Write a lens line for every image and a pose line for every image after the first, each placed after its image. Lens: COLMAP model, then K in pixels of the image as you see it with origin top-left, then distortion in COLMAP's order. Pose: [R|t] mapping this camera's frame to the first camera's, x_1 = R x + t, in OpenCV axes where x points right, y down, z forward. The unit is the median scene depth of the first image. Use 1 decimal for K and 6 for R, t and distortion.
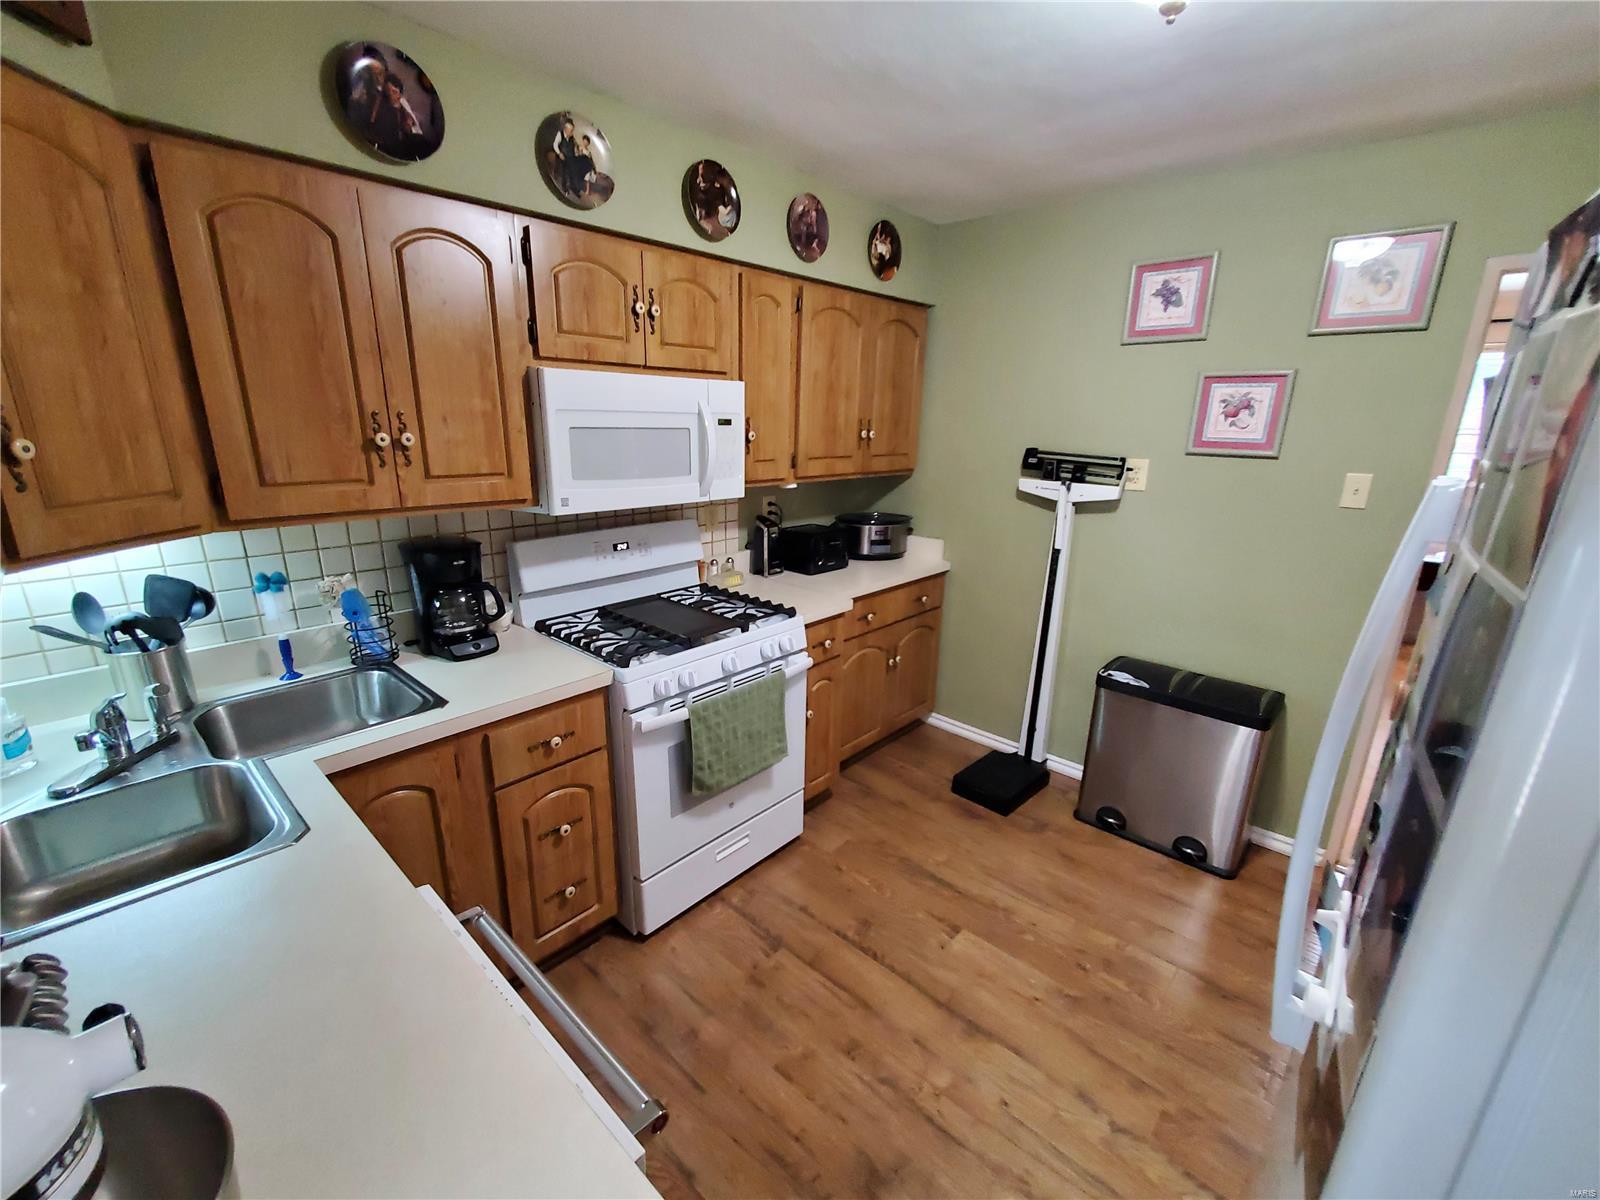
lens RADIAL K [[673.4, 0, 787.3], [0, 673.4, 612.8], [0, 0, 1]] dist [0.006359, -0.002142]
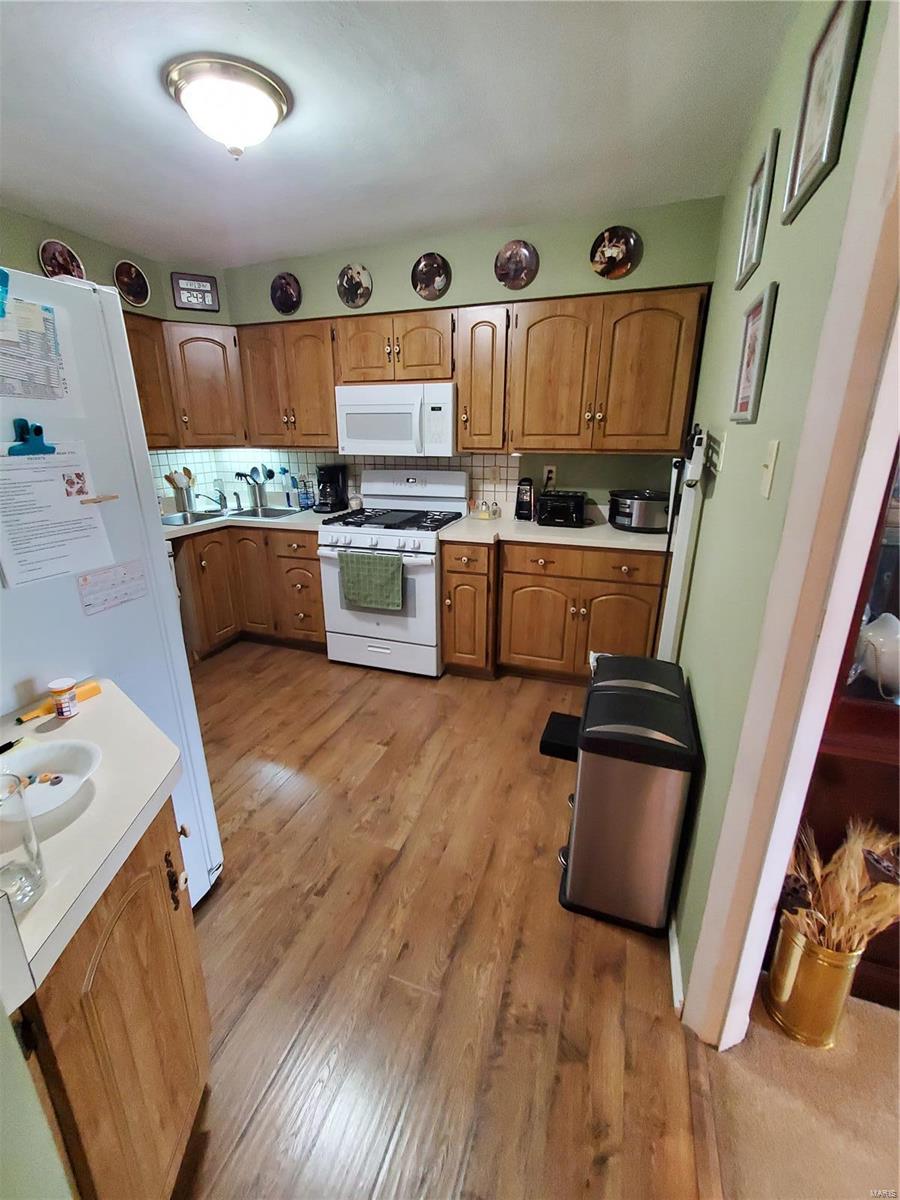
lens RADIAL K [[505.0, 0, 440.5], [0, 505.0, 591.1], [0, 0, 1]] dist [0.006359, -0.002142]
pose [[0.387621, 0.261262, -0.884021, 1.190852], [-0.252011, 0.952497, 0.170999, -0.073814], [0.886702, 0.156501, 0.435048, 0.565660]]
